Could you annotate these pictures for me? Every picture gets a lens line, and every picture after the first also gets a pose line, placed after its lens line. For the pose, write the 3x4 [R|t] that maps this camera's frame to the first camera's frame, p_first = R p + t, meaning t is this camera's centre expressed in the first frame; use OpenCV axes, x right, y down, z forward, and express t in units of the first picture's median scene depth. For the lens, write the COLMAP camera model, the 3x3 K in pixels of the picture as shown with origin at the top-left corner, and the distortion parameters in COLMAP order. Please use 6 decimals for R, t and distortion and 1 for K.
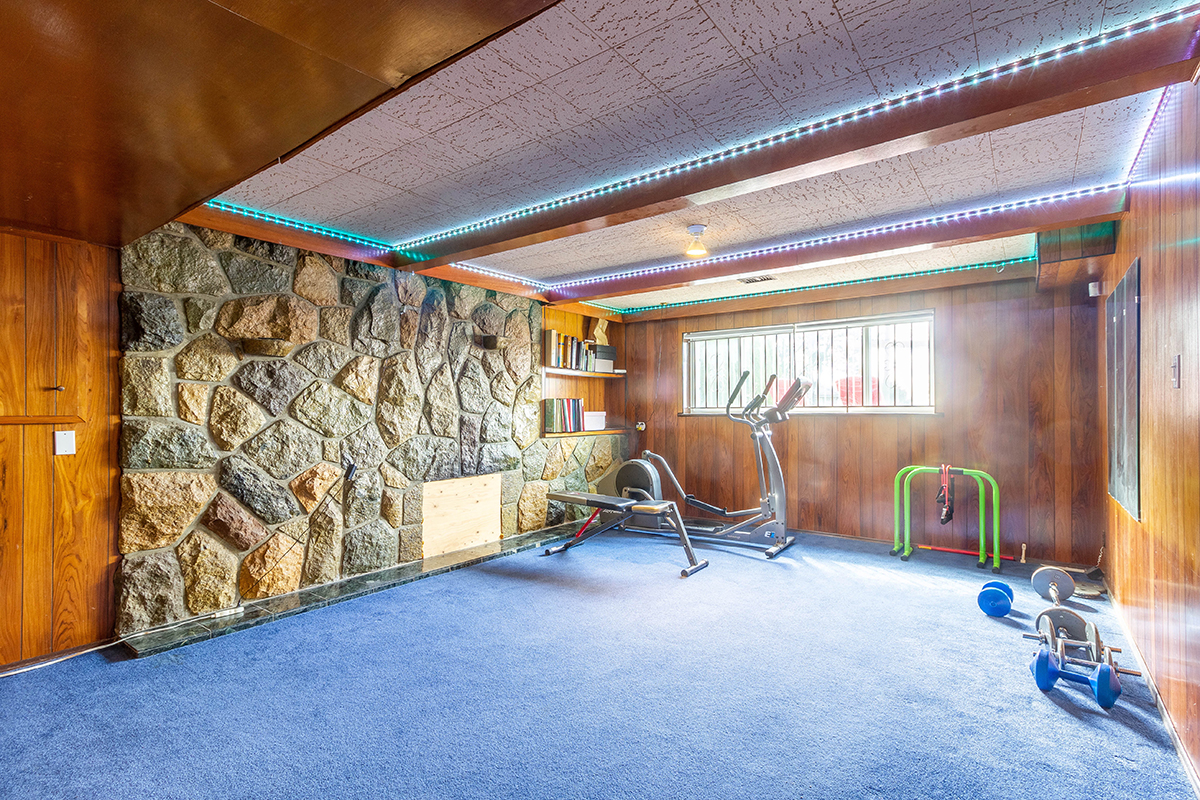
lens RADIAL K [[580.9, 0, 600.0], [0, 580.9, 400.0], [0, 0, 1]] dist [-0.000161, -0.000030]
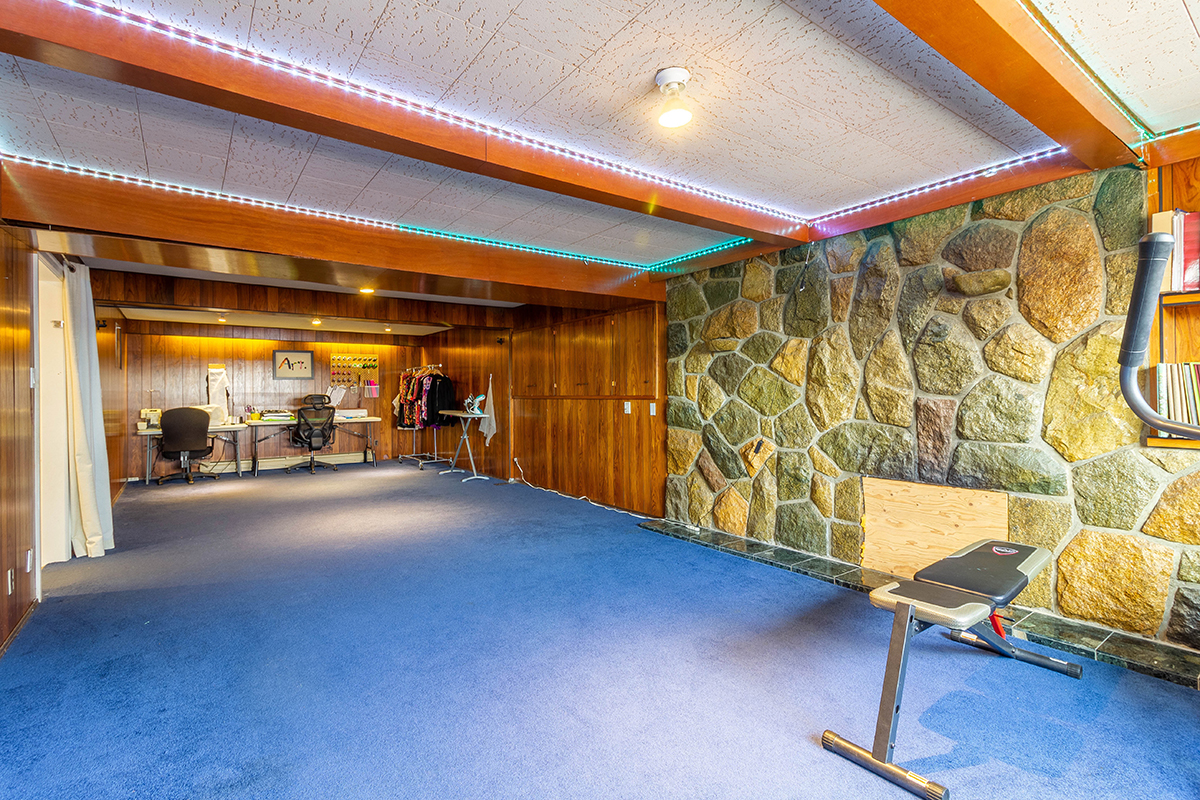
lens RADIAL K [[557.9, 0, 608.8], [0, 557.9, 378.6], [0, 0, 1]] dist [0.001200, 0.000339]
pose [[-0.284213, -0.017492, -0.958602, 0.663018], [0.029526, 0.999200, -0.026987, 0.012440], [0.958306, -0.035974, -0.283469, 1.005765]]
